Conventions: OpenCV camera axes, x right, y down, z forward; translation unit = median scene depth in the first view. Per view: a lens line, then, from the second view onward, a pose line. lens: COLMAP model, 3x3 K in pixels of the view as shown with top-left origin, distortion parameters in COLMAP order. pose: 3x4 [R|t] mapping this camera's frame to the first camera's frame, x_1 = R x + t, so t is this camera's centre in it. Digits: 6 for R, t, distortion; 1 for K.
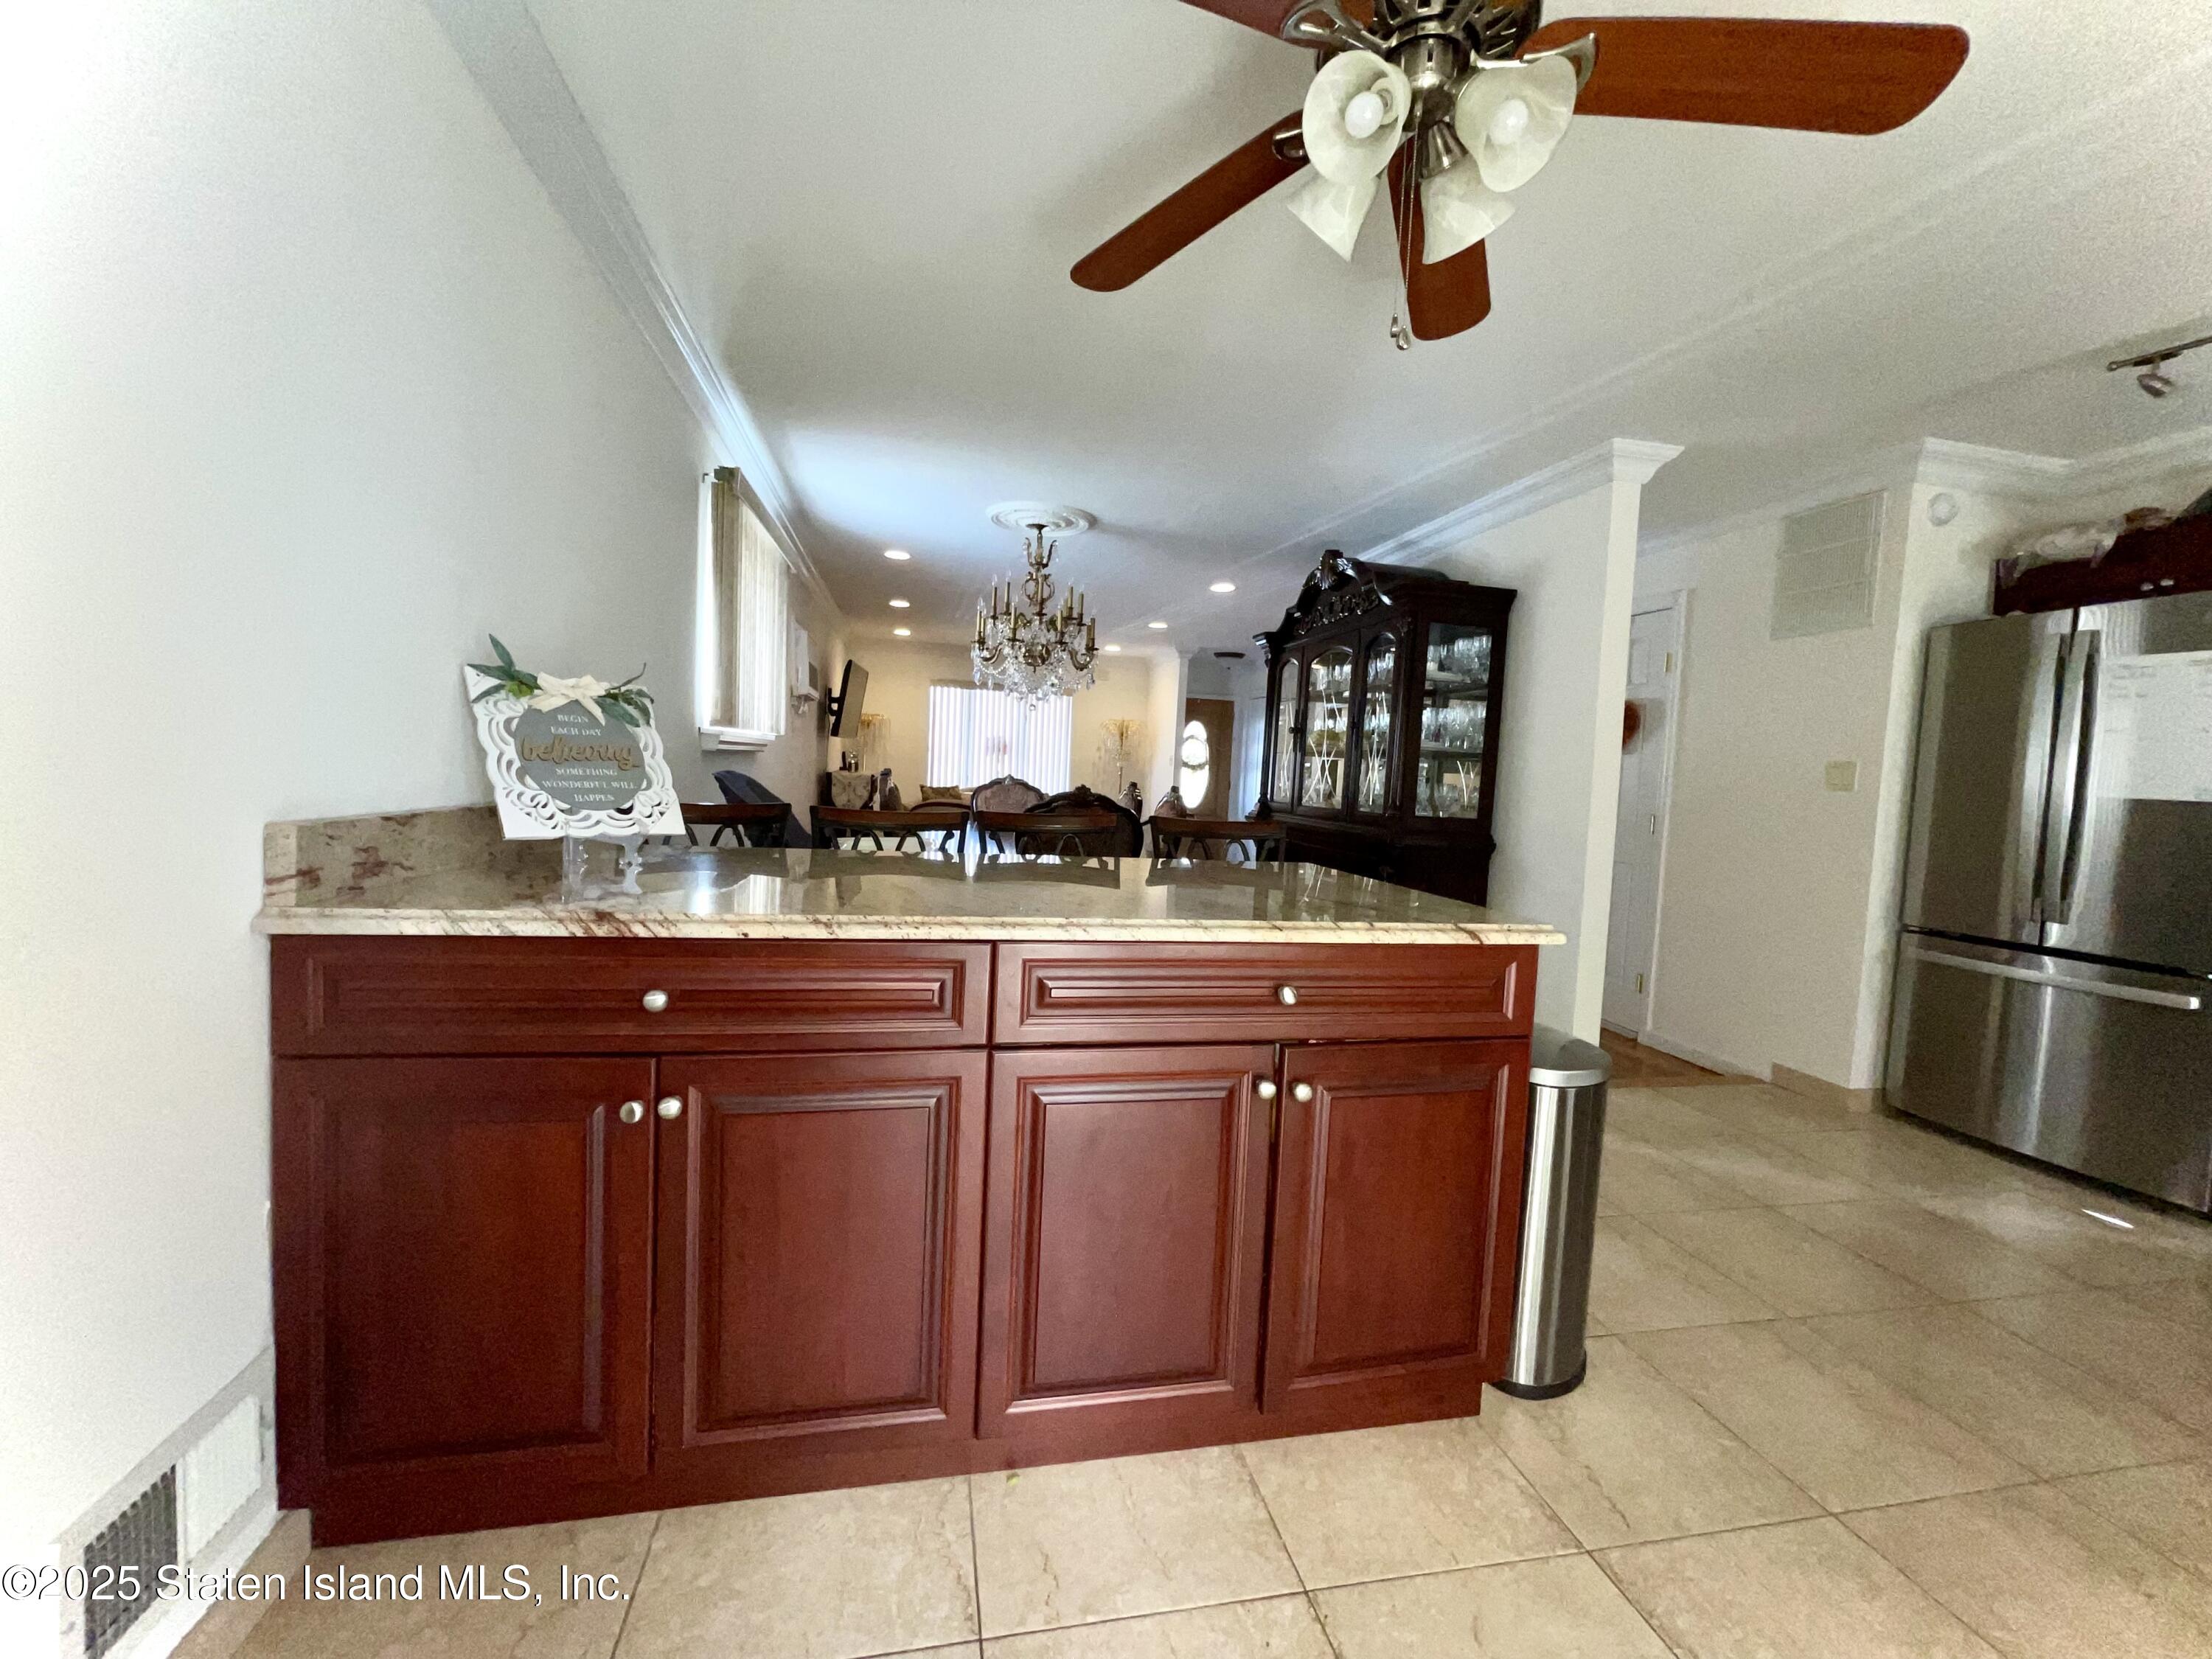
lens RADIAL K [[885.0, 0, 1106.0], [0, 885.0, 829.5], [0, 0, 1]] dist [0.009361, 0.000304]
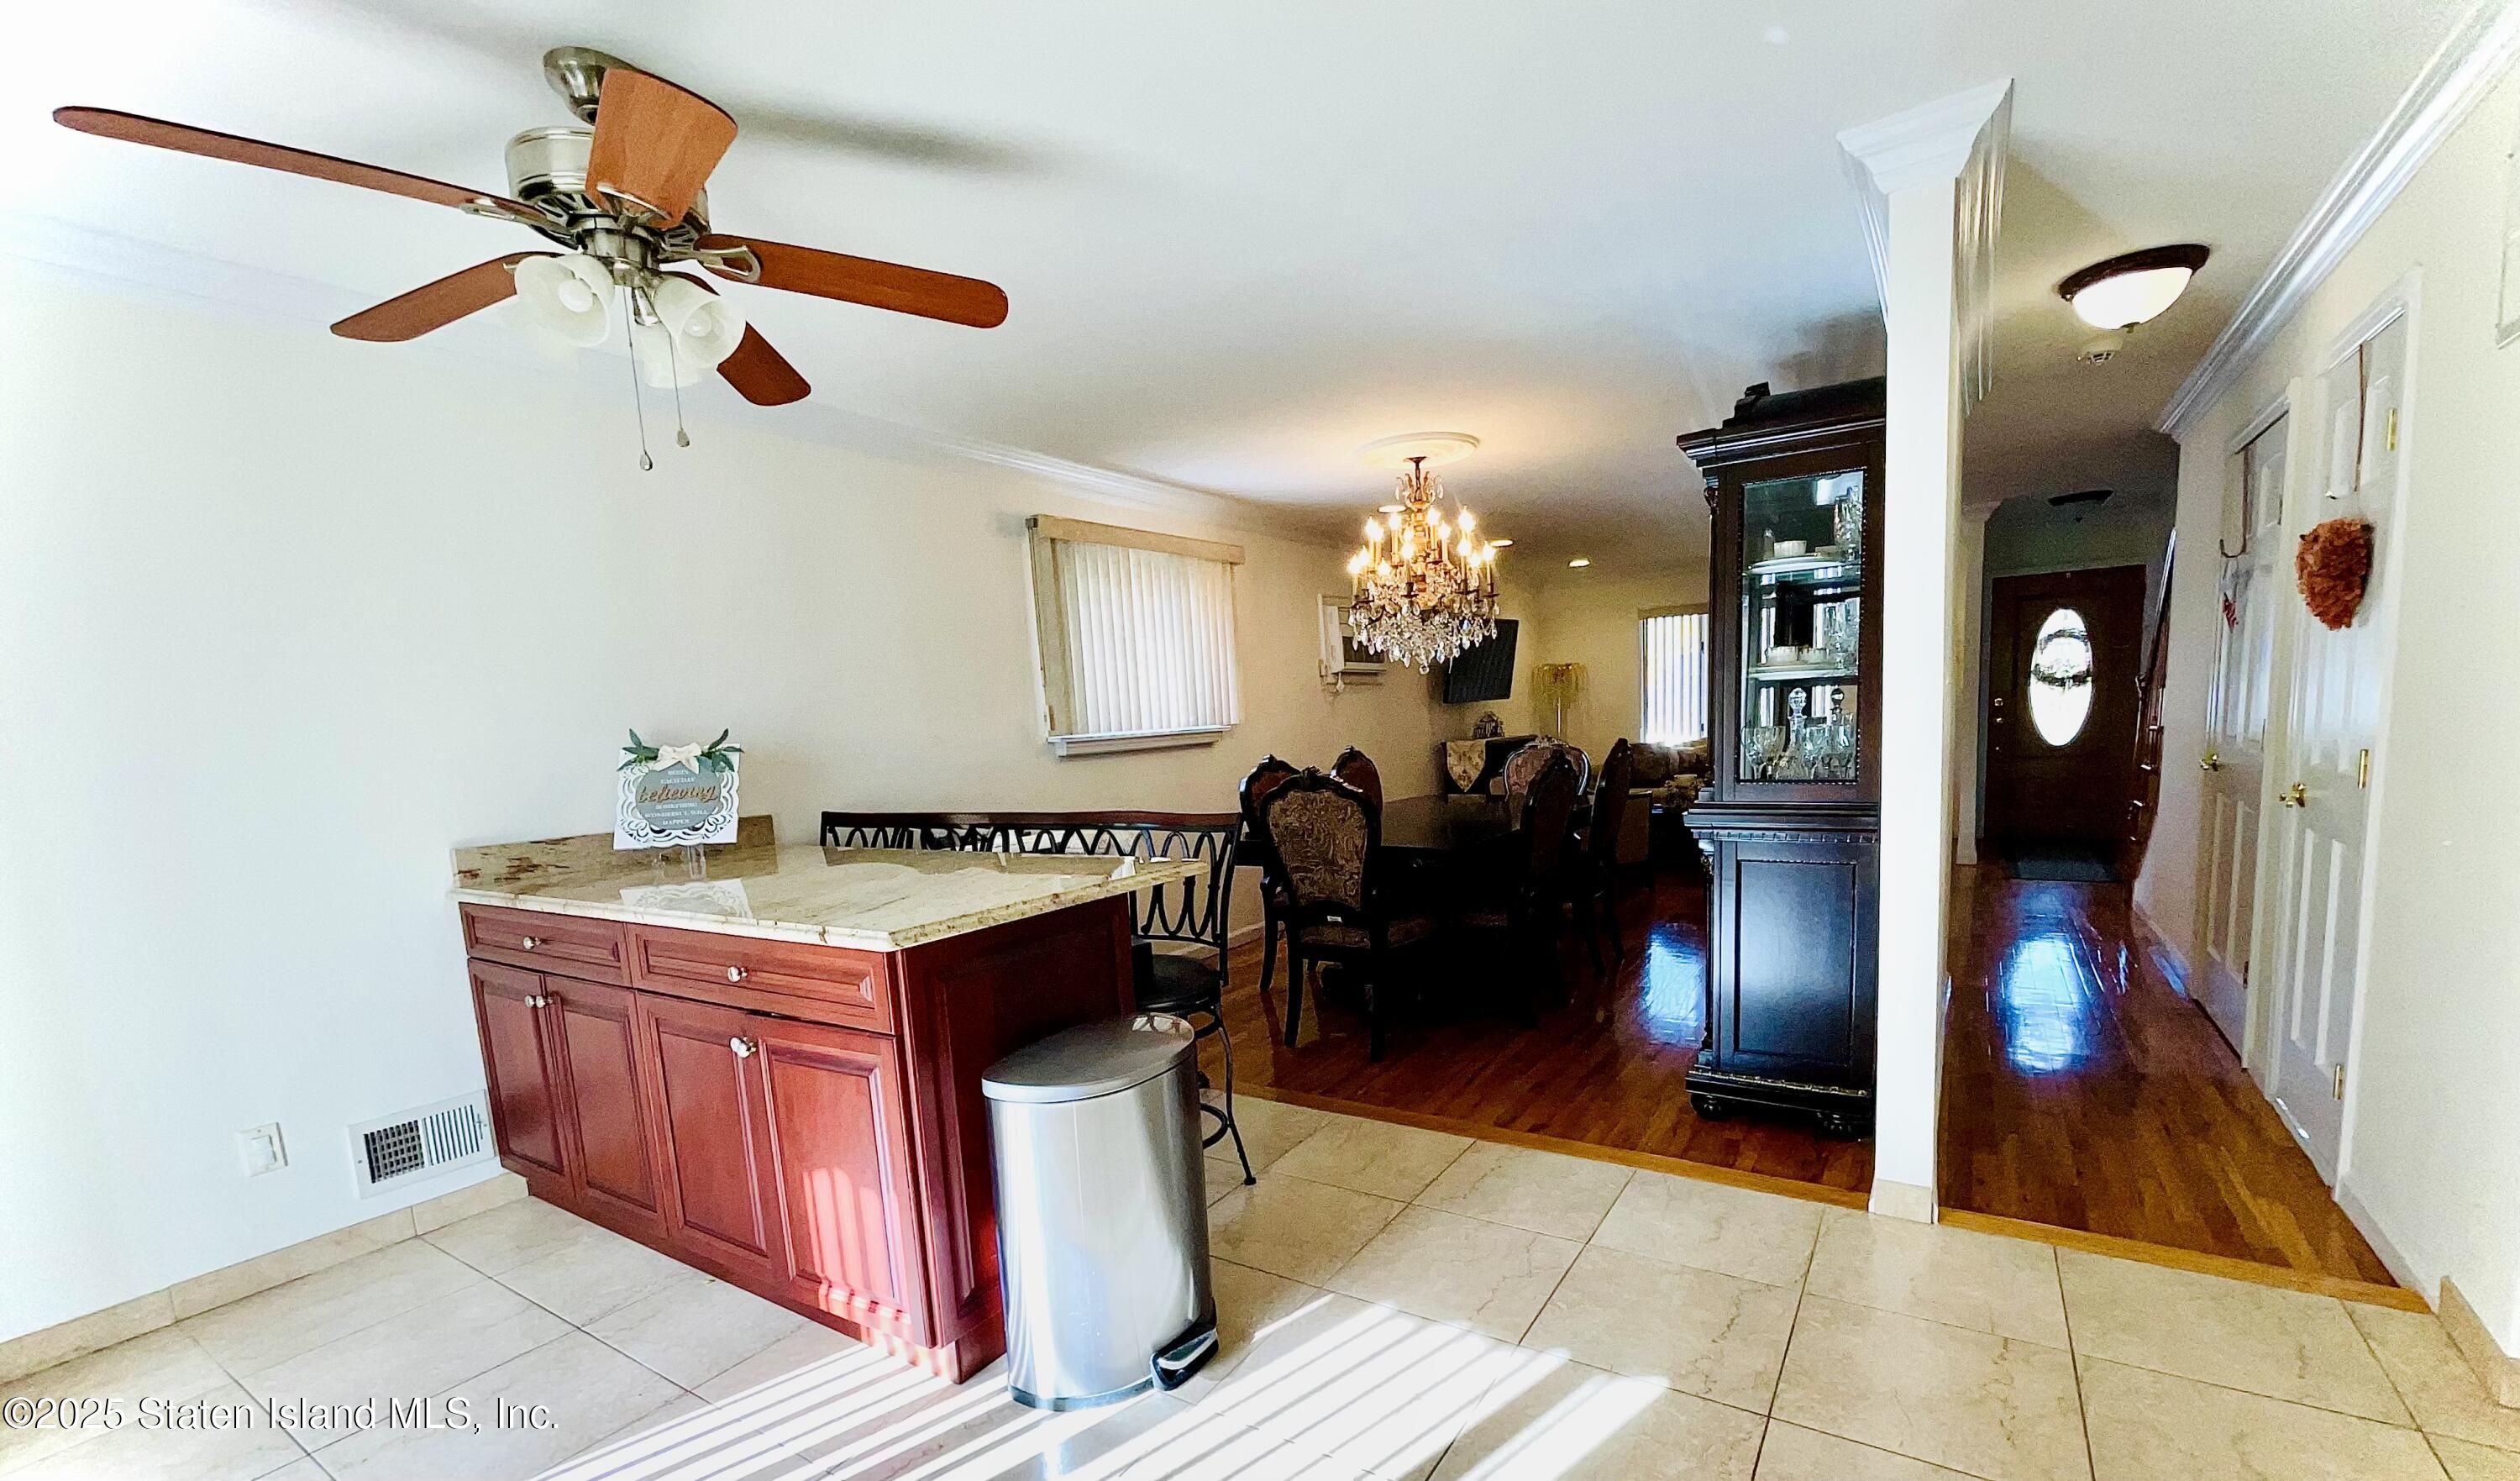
lens RADIAL K [[1028.2, 0, 1260.0], [0, 1028.2, 740.5], [0, 0, 1]] dist [0.000098, 0.000015]
pose [[0.630639, -0.062998, -0.773515, 1.540603], [0.031937, 0.997962, -0.055239, -0.047828], [0.775419, 0.010132, 0.631366, 0.659652]]
